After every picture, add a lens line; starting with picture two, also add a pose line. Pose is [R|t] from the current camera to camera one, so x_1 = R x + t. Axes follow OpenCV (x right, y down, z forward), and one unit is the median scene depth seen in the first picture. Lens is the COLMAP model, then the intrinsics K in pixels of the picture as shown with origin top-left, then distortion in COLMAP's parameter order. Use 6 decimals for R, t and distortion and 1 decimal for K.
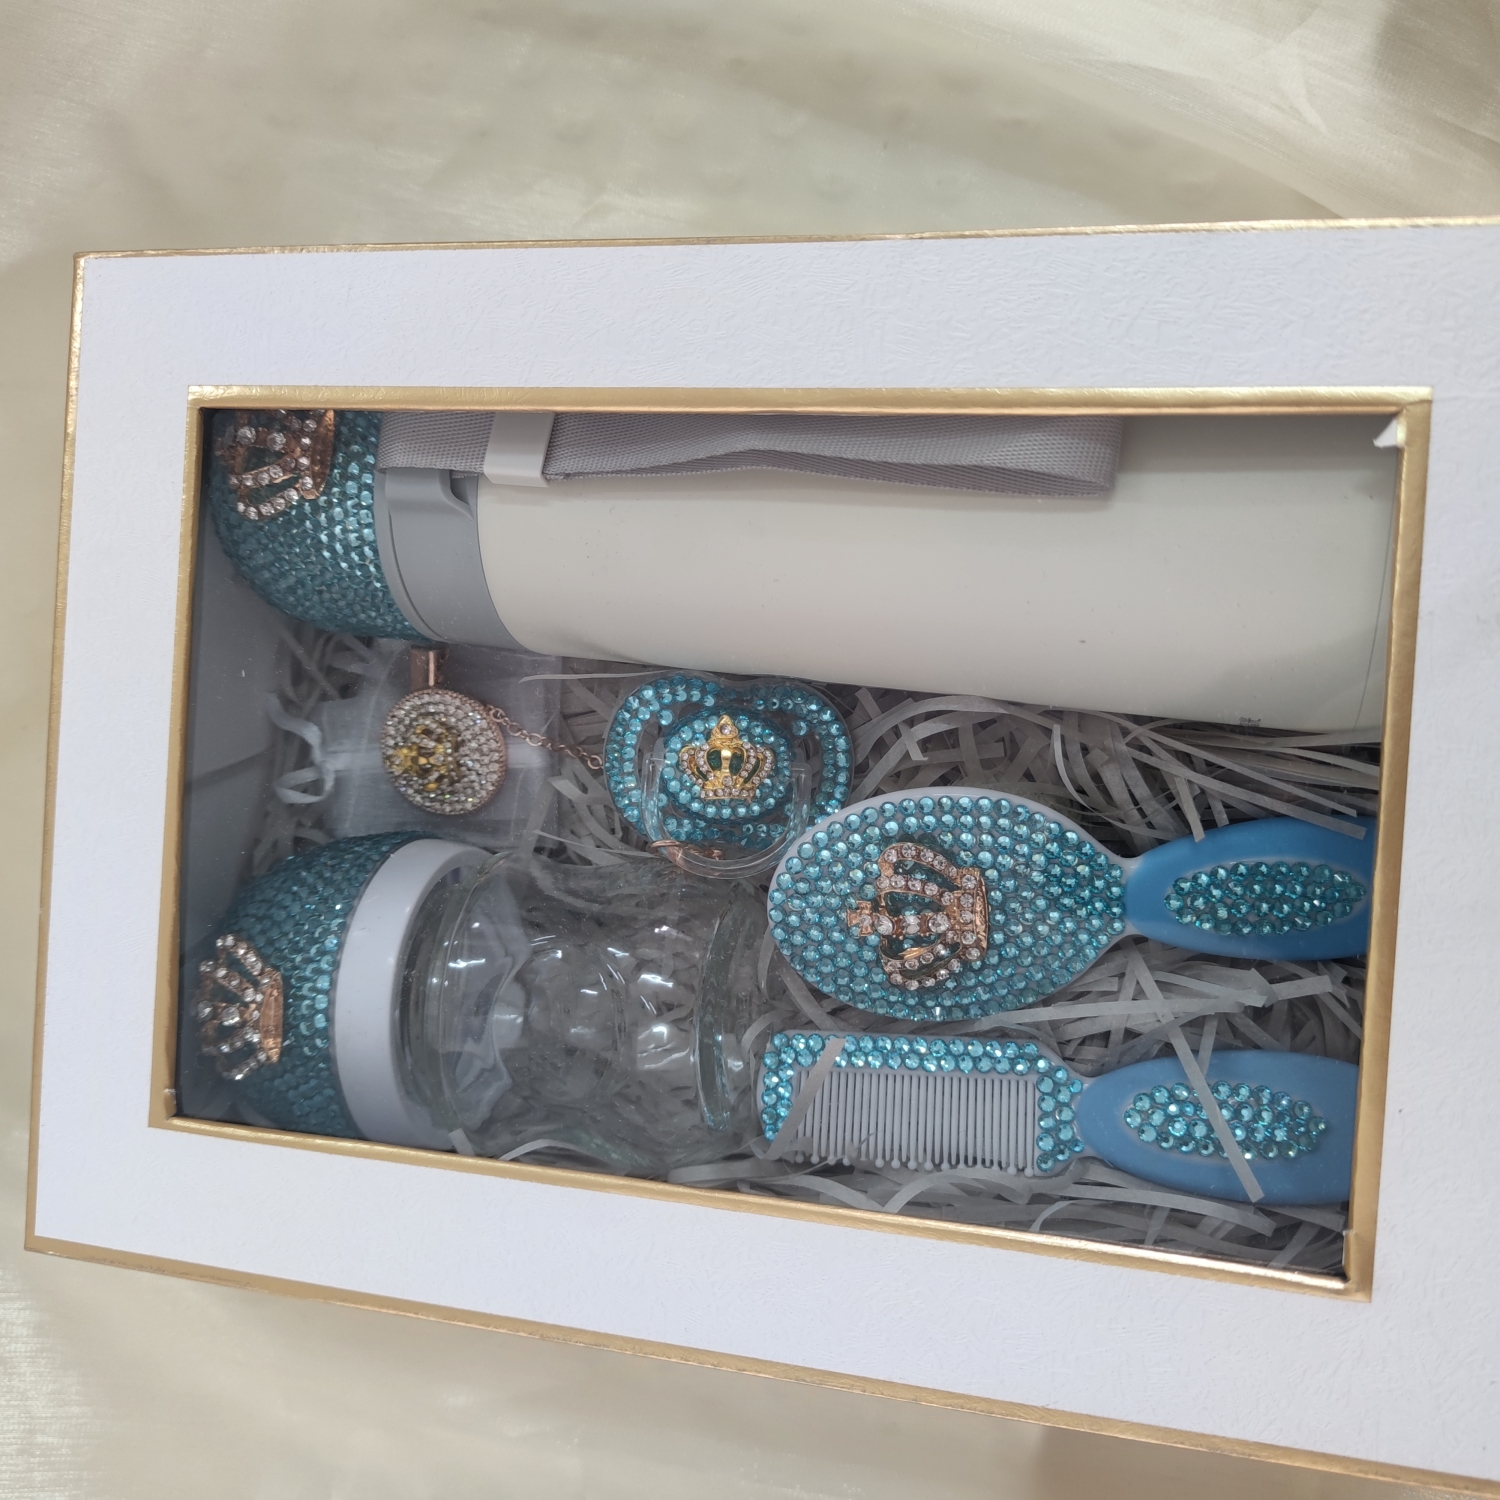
lens RADIAL K [[1584.0, 0, 750.0], [0, 1584.0, 750.0], [0, 0, 1]] dist [0.197461, 0.000036]
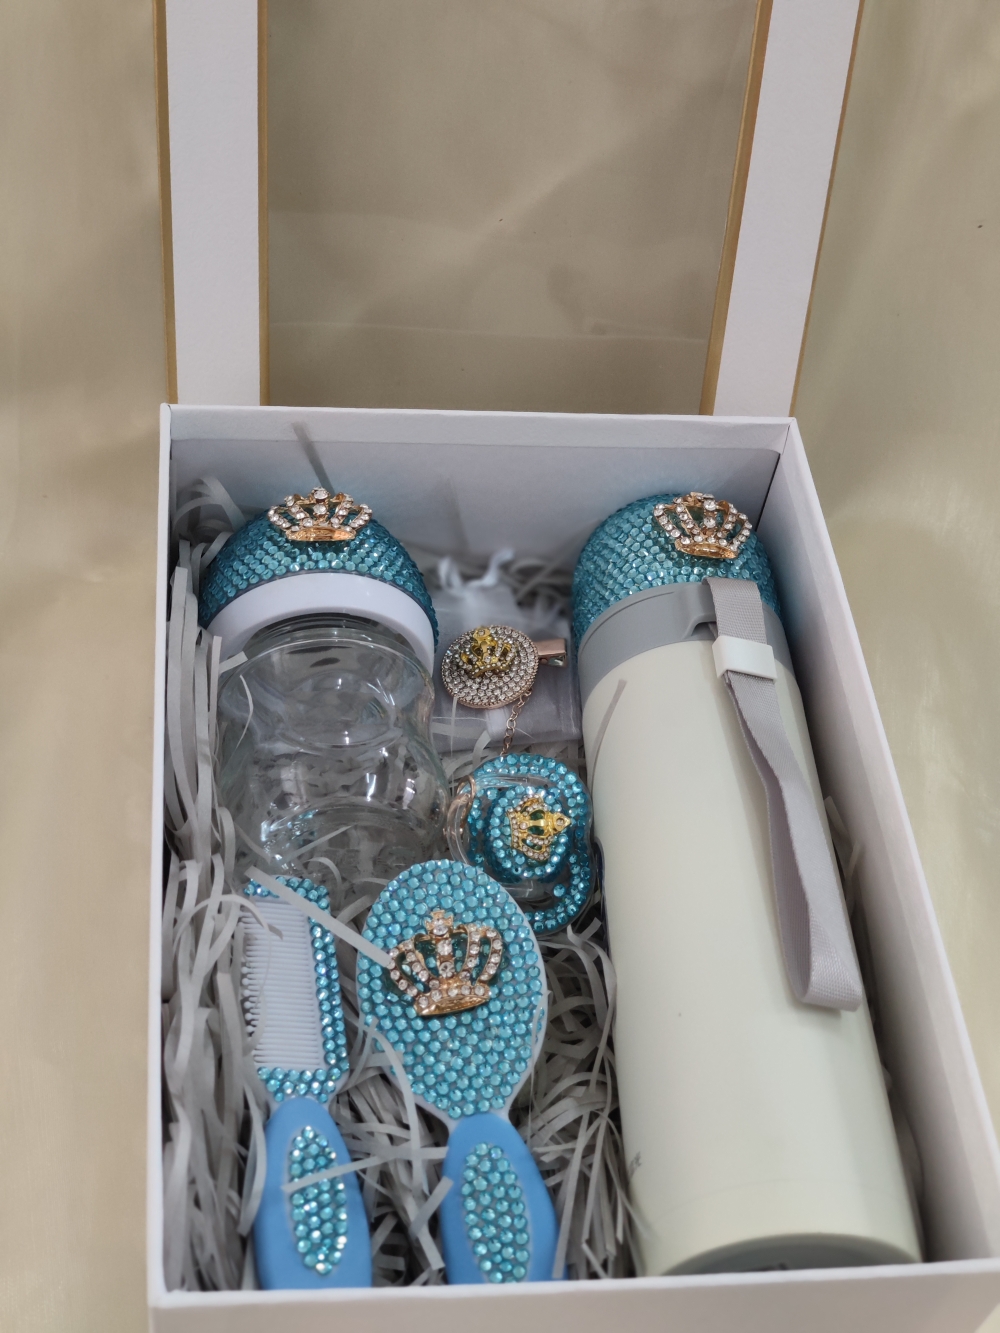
lens RADIAL K [[2087.7, 0, 500.0], [0, 2087.7, 666.5], [0, 0, 1]] dist [0.151546, 0.001684]
pose [[0.115149, 0.921604, -0.370658, 0.500845], [-0.980328, 0.045215, -0.192128, 0.361616], [-0.160307, 0.385490, 0.908680, -0.636485]]
